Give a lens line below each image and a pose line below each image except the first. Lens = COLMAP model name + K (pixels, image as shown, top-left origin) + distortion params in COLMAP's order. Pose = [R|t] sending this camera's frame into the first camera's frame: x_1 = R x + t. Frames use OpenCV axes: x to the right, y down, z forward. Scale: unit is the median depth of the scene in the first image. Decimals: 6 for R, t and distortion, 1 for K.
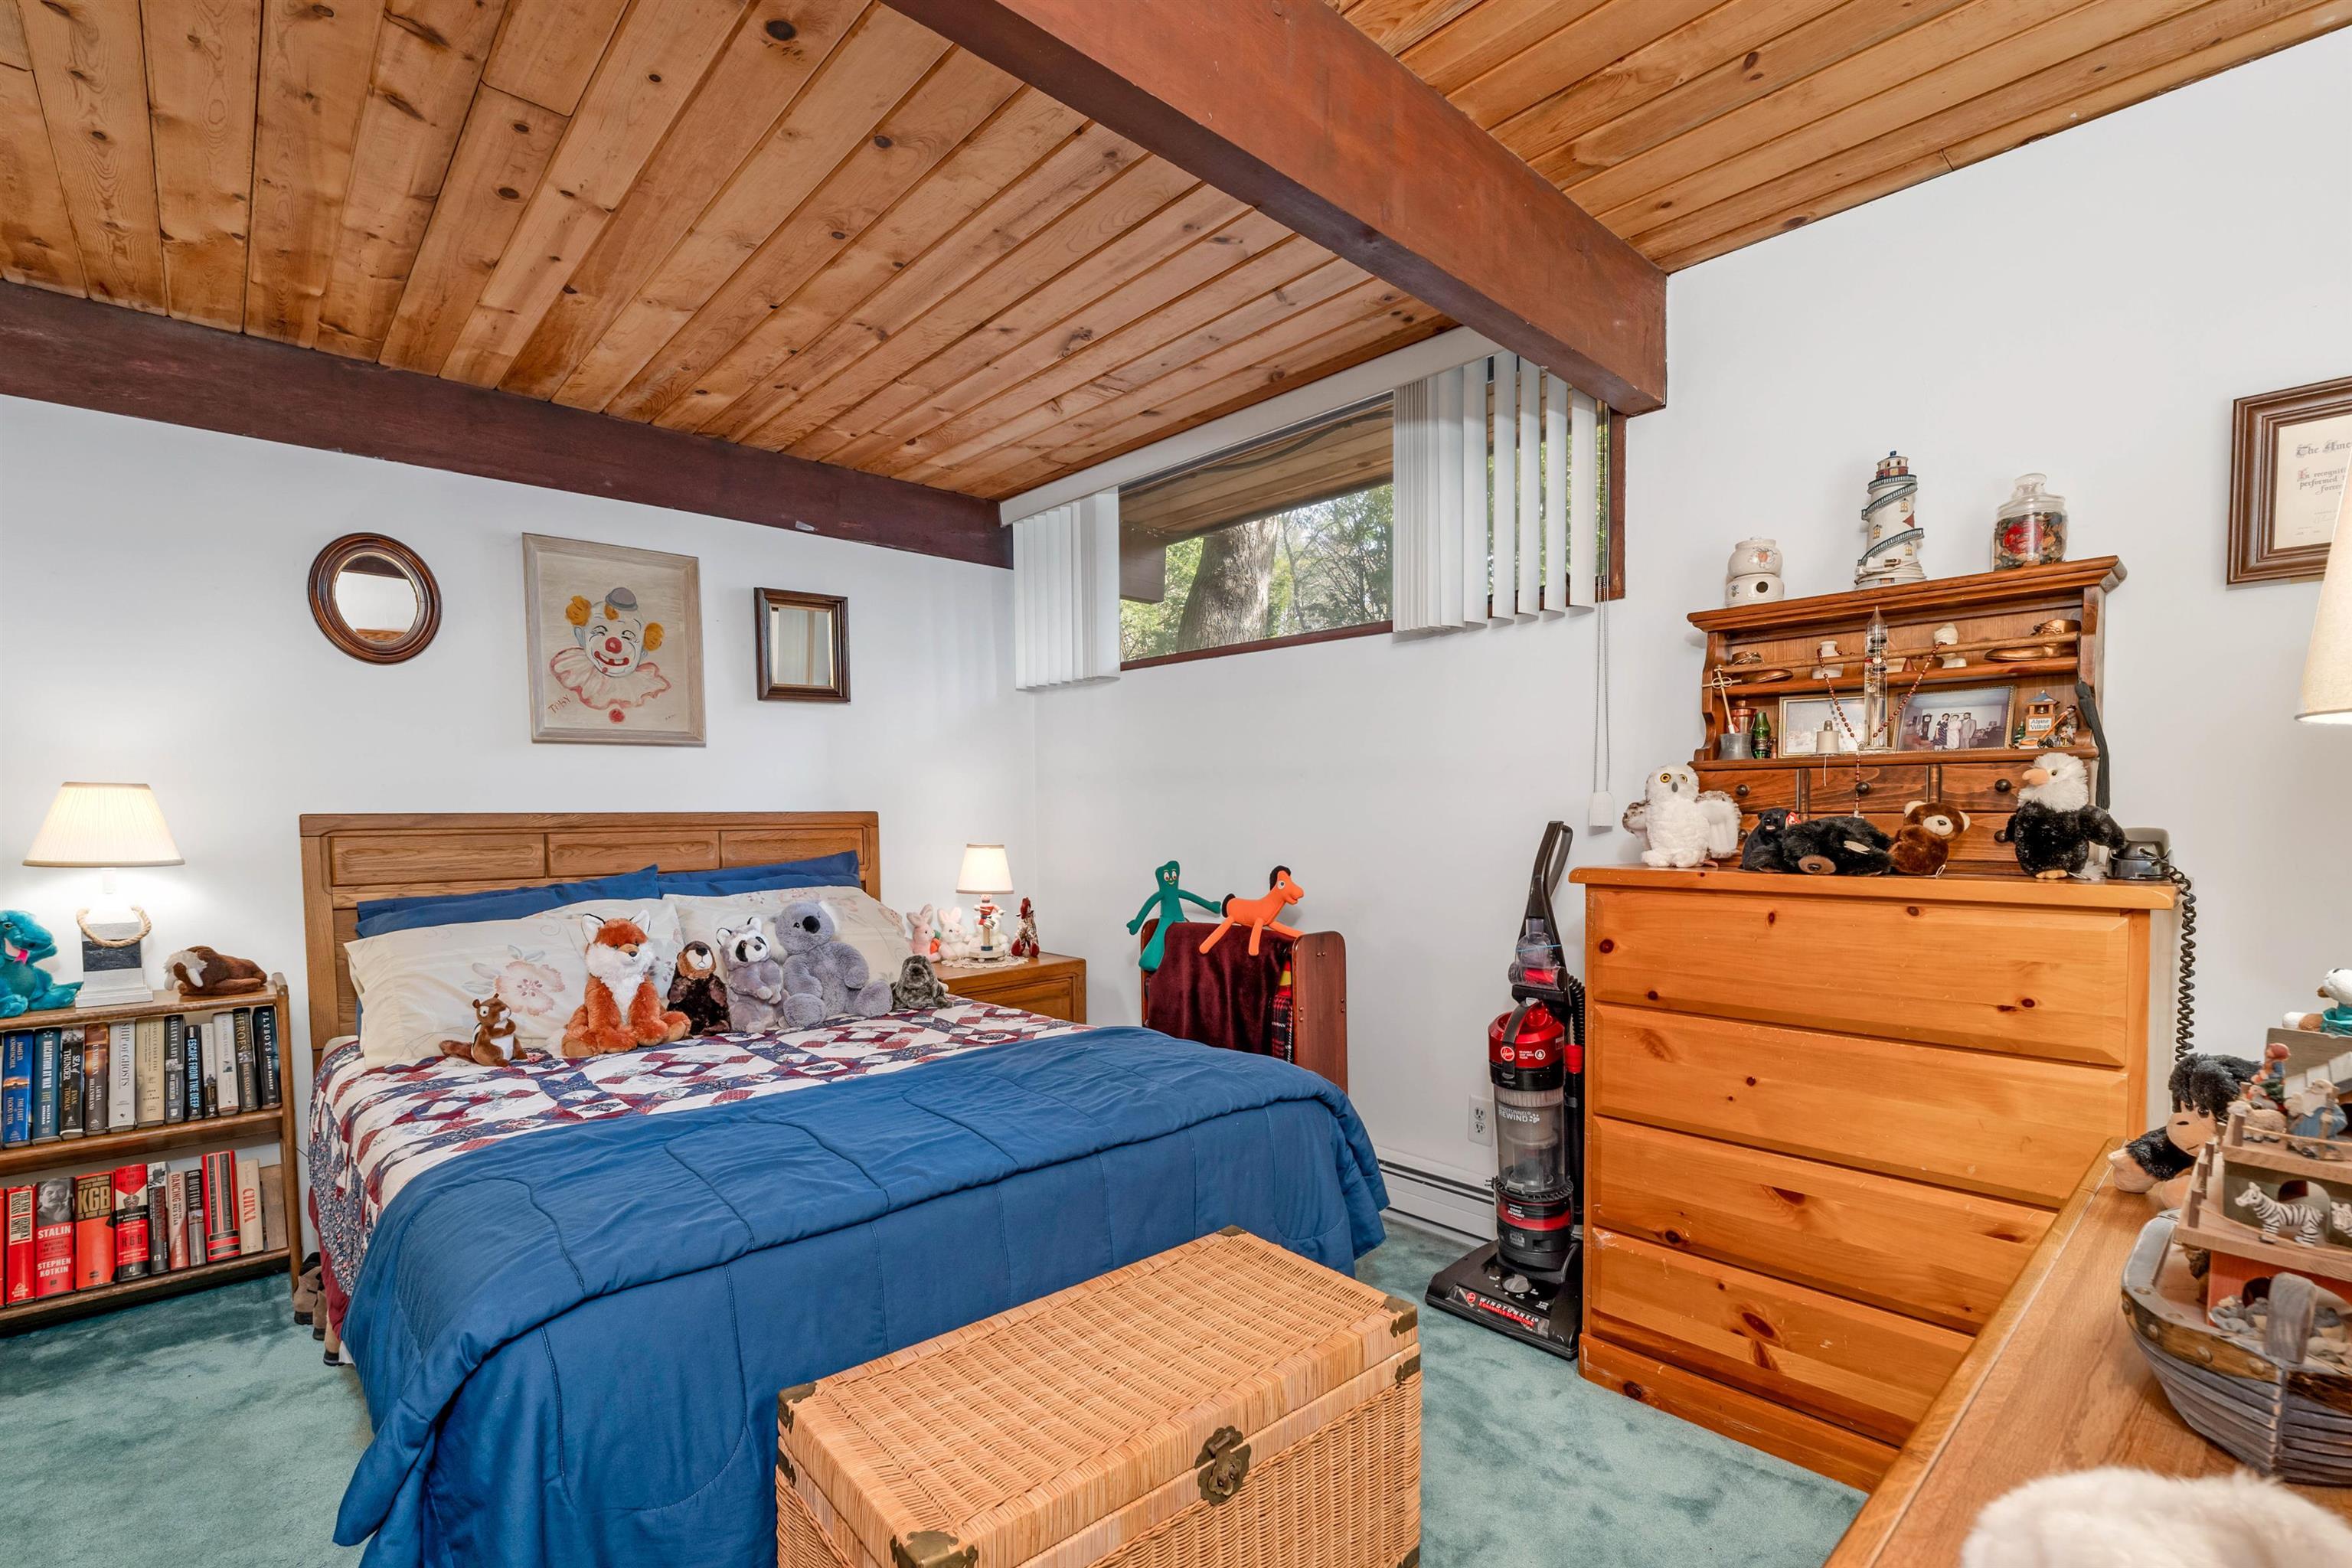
lens RADIAL K [[1044.3, 0, 1169.1], [0, 1044.3, 861.1], [0, 0, 1]] dist [0.000505, 0.000093]
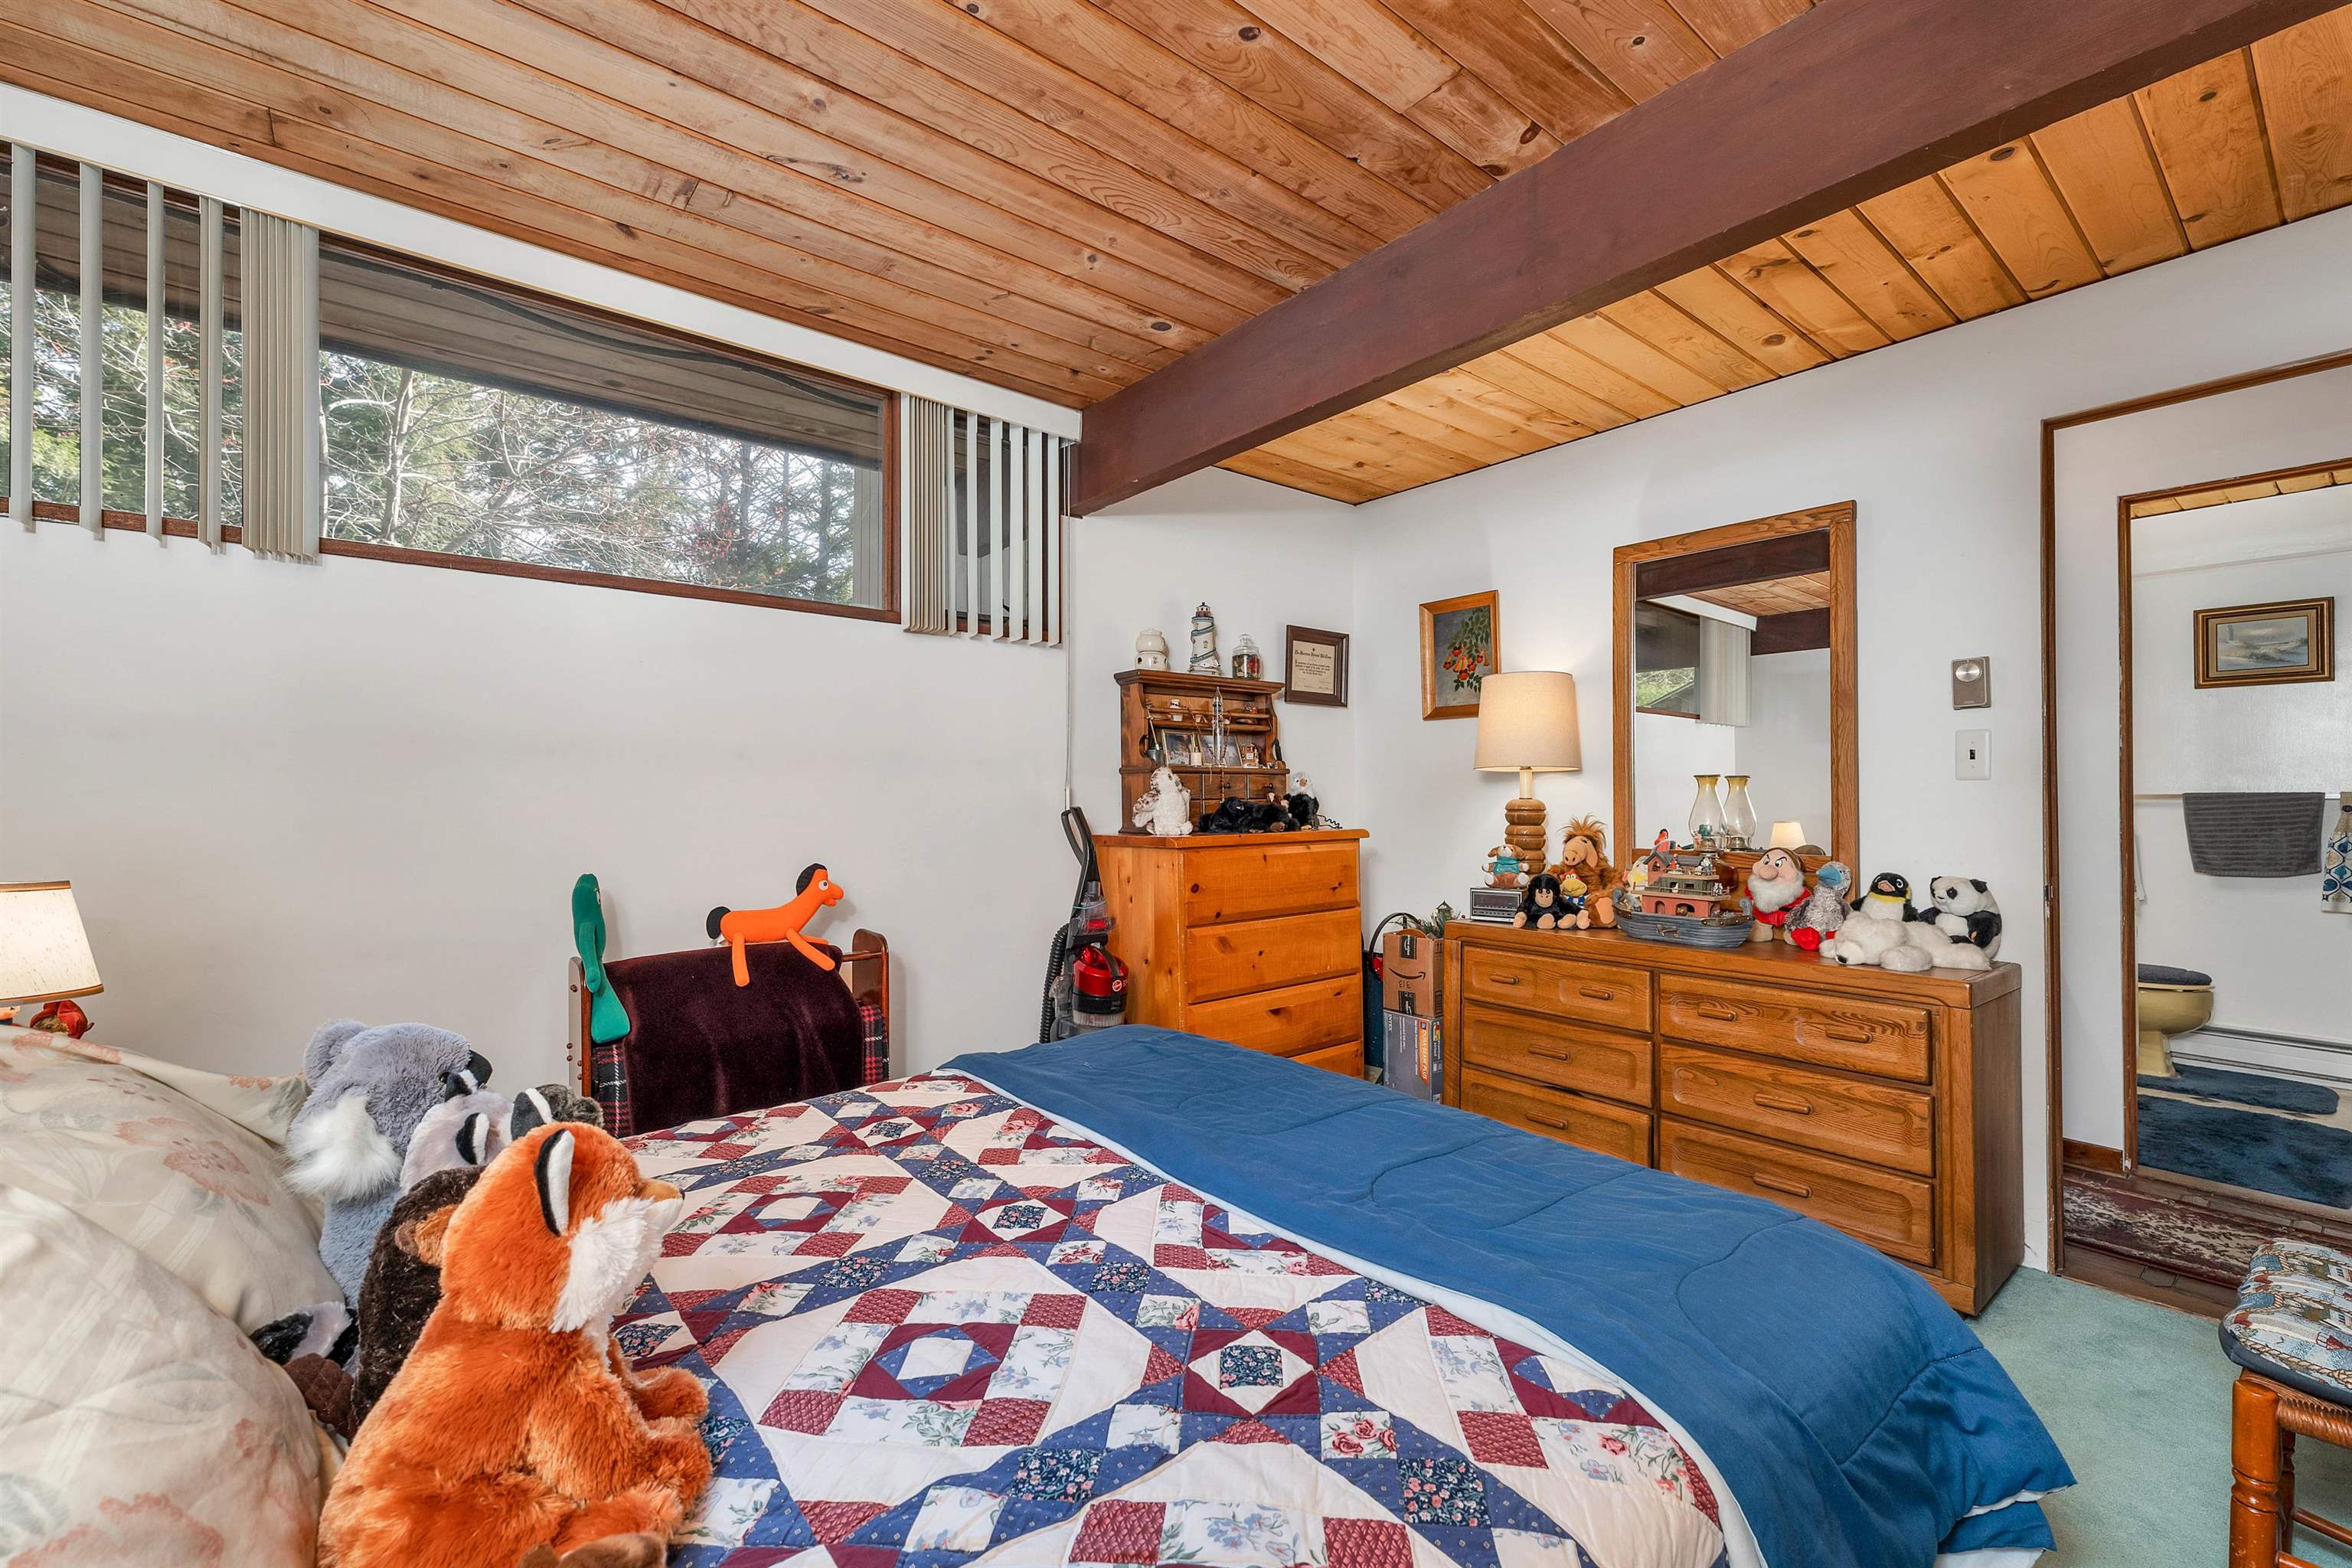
lens RADIAL K [[996.4, 0, 1161.8], [0, 996.4, 793.1], [0, 0, 1]] dist [-0.000065, 0.000019]
pose [[0.050845, 0.005481, 0.998692, -0.847610], [0.051987, 0.998615, -0.008127, -0.039443], [-0.997353, 0.052332, 0.050490, 0.808510]]
